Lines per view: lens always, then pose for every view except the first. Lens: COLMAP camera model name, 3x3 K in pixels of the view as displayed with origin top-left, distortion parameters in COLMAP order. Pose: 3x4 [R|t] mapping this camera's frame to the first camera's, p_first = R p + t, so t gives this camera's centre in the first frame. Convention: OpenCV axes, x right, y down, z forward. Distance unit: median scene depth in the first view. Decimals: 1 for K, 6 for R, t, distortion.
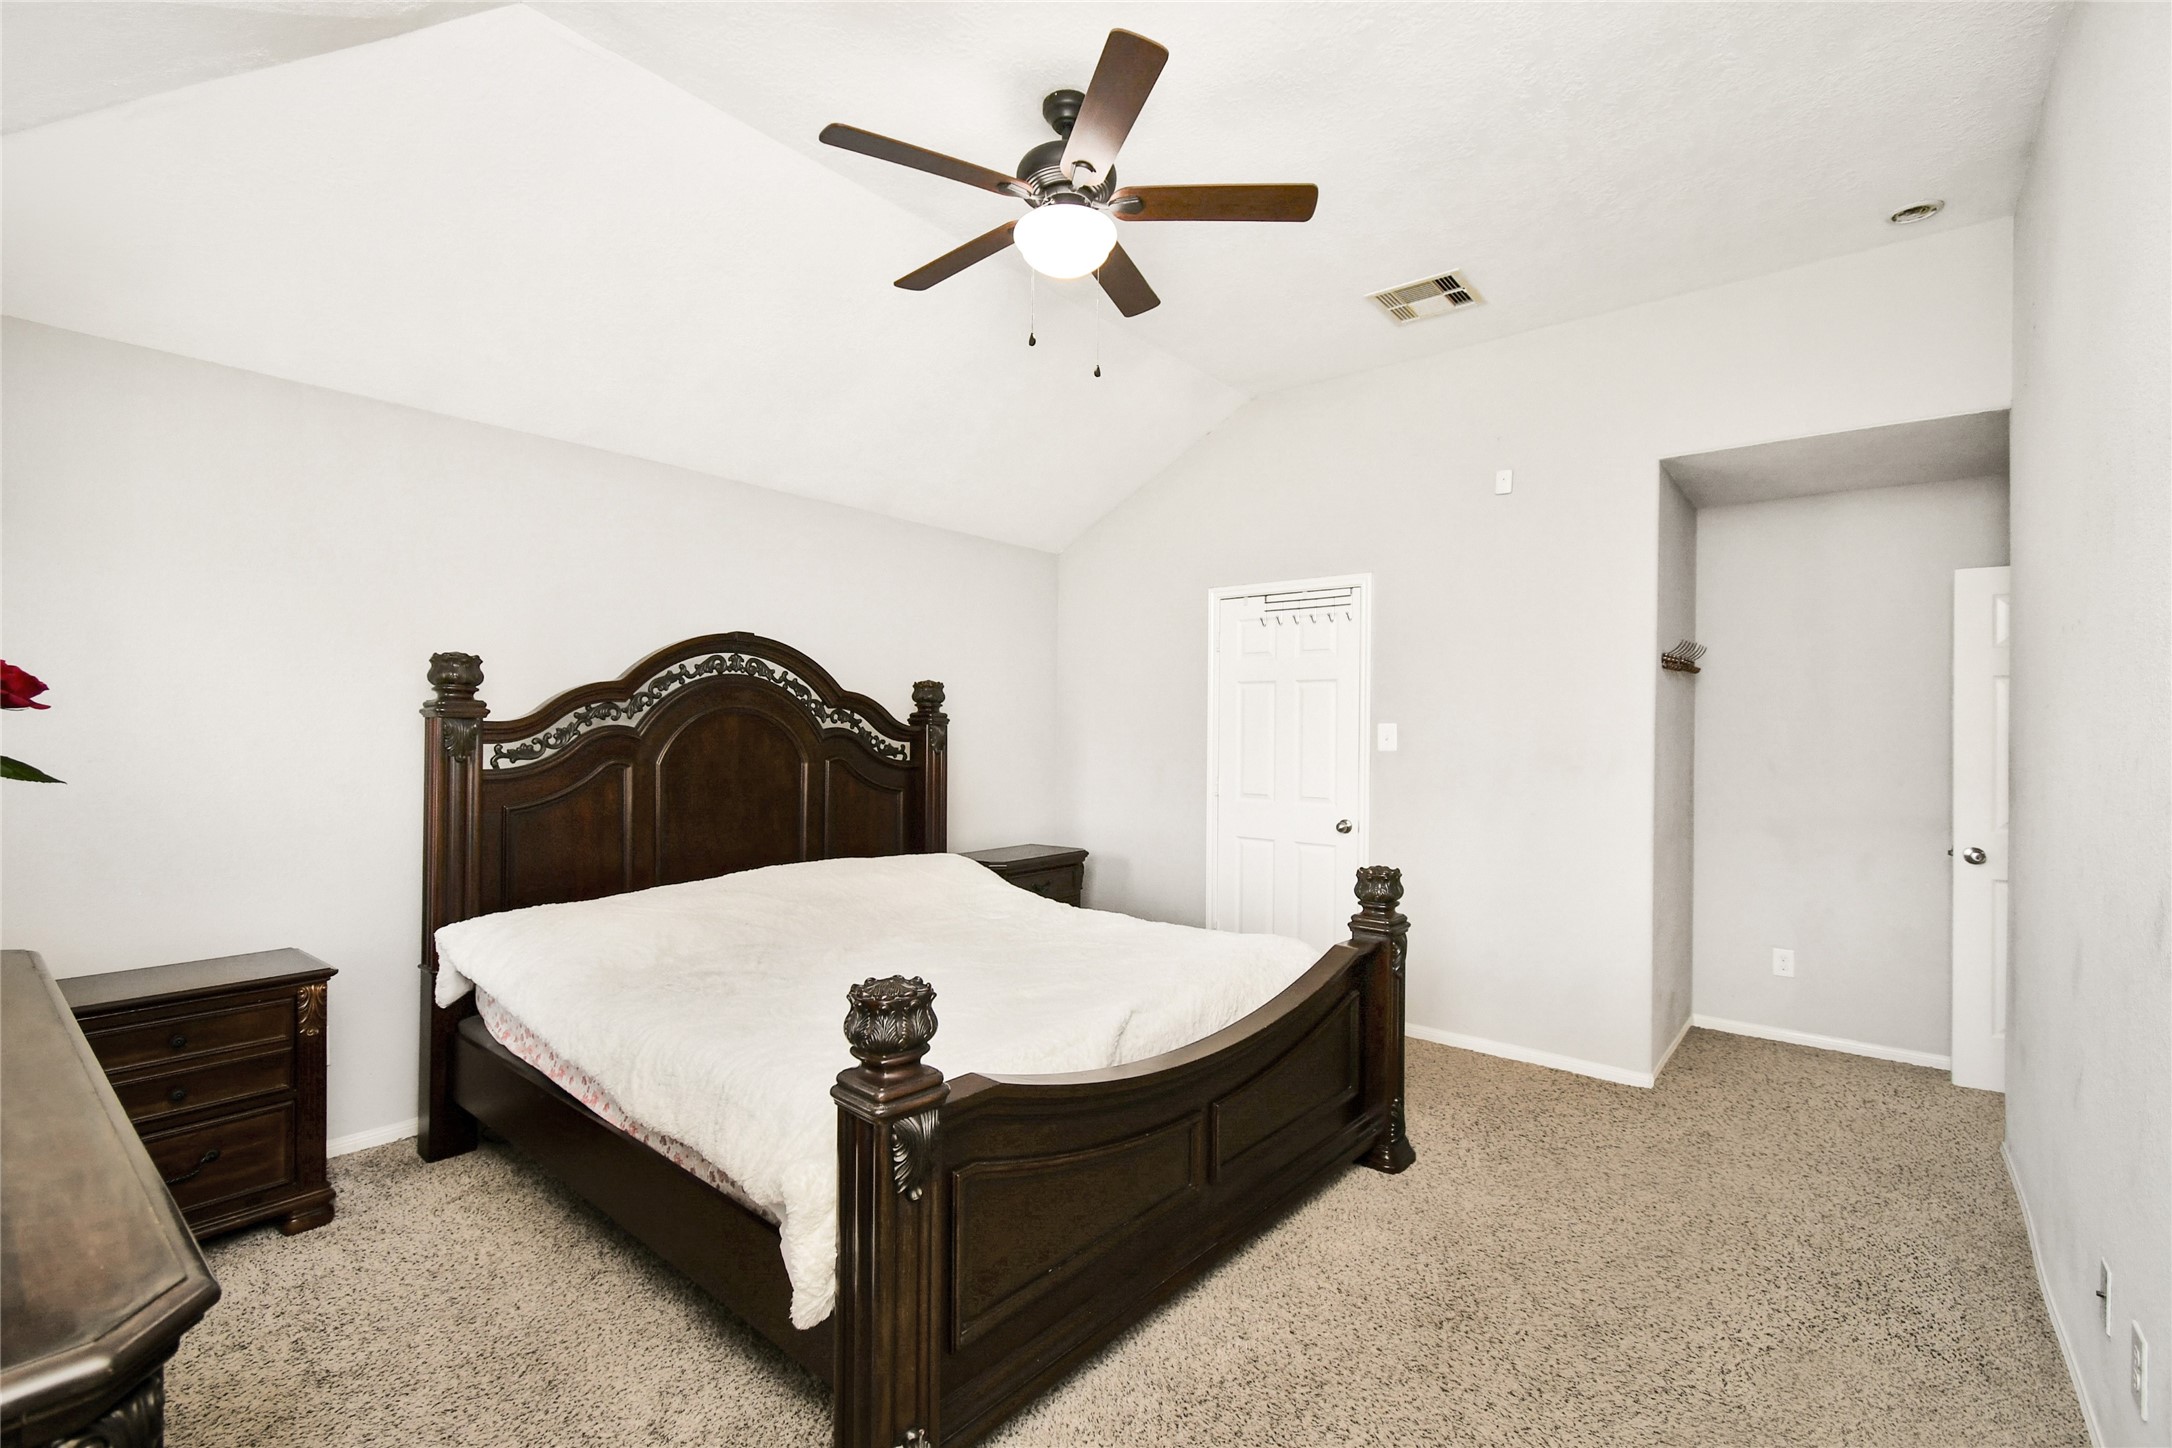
lens RADIAL K [[964.8, 0, 1084.6], [0, 964.8, 716.1], [0, 0, 1]] dist [0.001292, -0.000619]
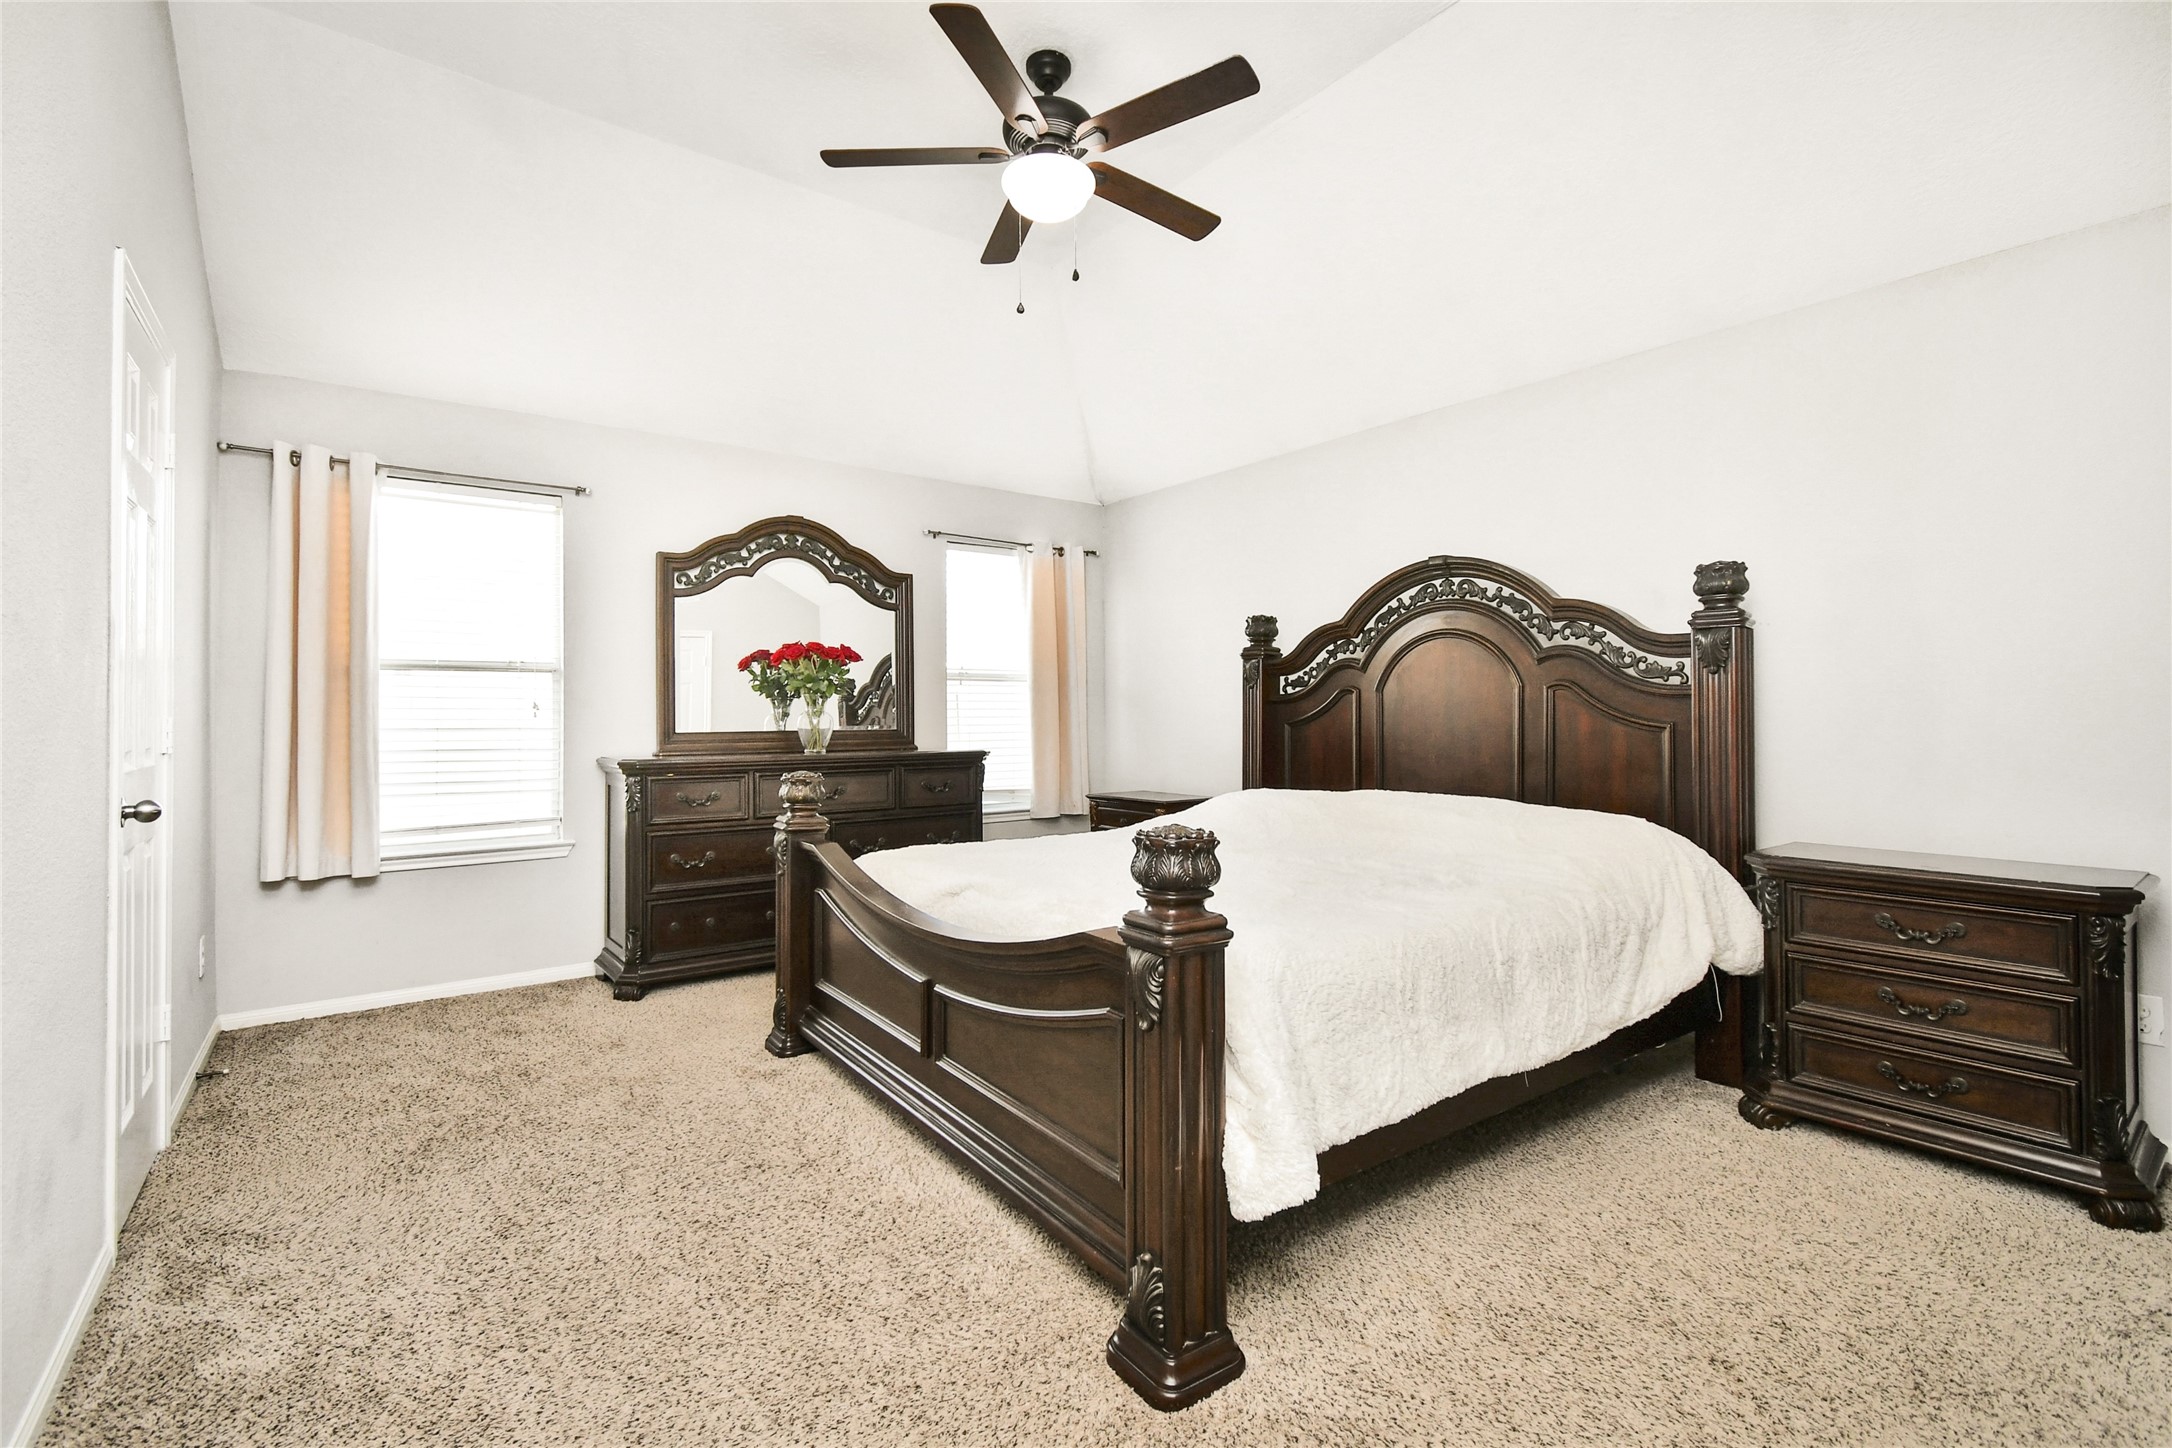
lens RADIAL K [[964.8, 0, 1084.6], [0, 964.8, 716.1], [0, 0, 1]] dist [0.001292, -0.000619]
pose [[-0.235727, -0.015435, -0.971697, 0.662118], [0.003146, 0.999857, -0.016646, 0.088504], [0.971814, -0.006981, -0.235644, 0.844057]]
